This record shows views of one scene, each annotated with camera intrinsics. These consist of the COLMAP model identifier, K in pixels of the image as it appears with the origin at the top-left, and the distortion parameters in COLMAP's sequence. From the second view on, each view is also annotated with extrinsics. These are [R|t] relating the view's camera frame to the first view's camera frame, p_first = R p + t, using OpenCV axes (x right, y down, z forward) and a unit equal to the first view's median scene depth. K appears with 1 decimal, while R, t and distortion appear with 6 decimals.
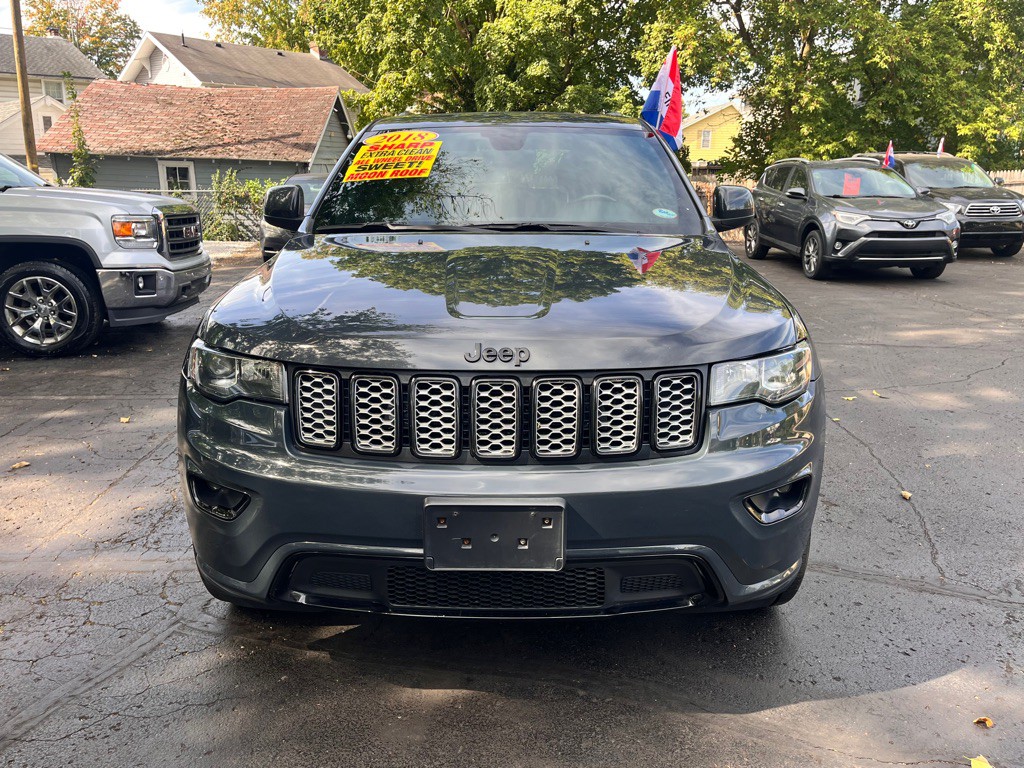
lens RADIAL K [[789.0, 0, 516.5], [0, 789.0, 373.5], [0, 0, 1]] dist [0.072171, -0.095301]
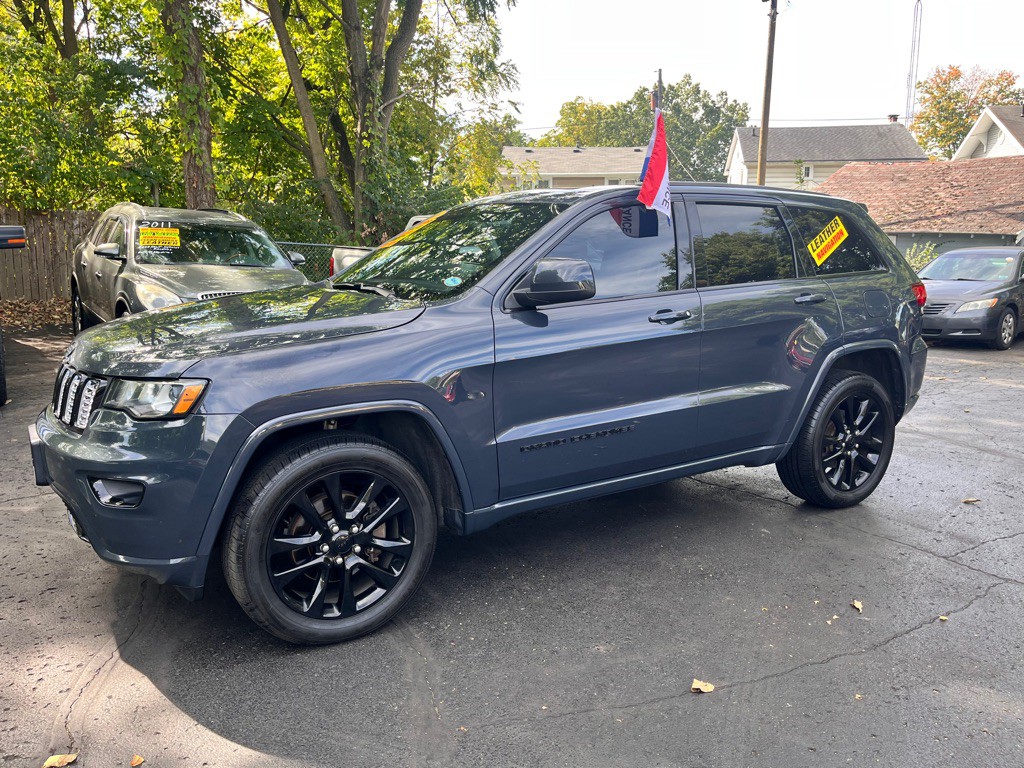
lens RADIAL K [[789.0, 0, 513.5], [0, 789.0, 384.3], [0, 0, 1]] dist [0.072171, -0.095301]
pose [[0.560110, 0.146416, -0.815376, 0.152973], [-0.209157, 0.977364, 0.031827, -0.016992], [0.801579, 0.152715, 0.578056, 0.072395]]
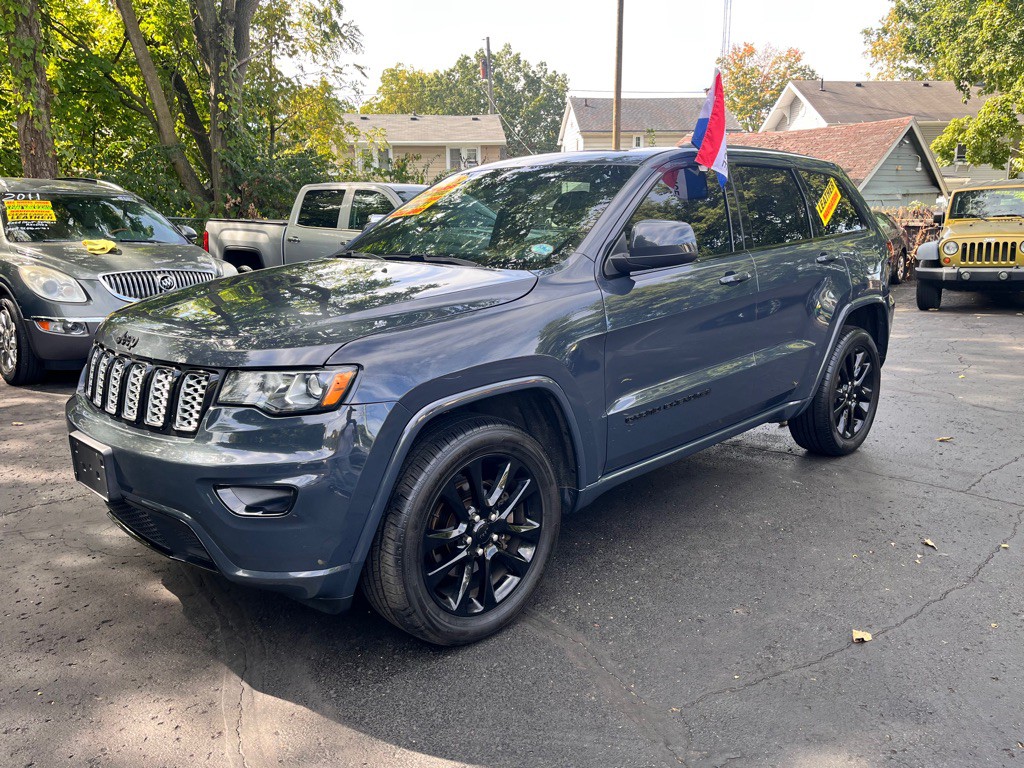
lens RADIAL K [[789.0, 0, 514.4], [0, 789.0, 382.8], [0, 0, 1]] dist [0.072171, -0.095301]
pose [[0.729731, 0.133547, -0.670565, 0.110067], [-0.157717, 0.987169, 0.024968, -0.006365], [0.665295, 0.087540, 0.741431, 0.035232]]
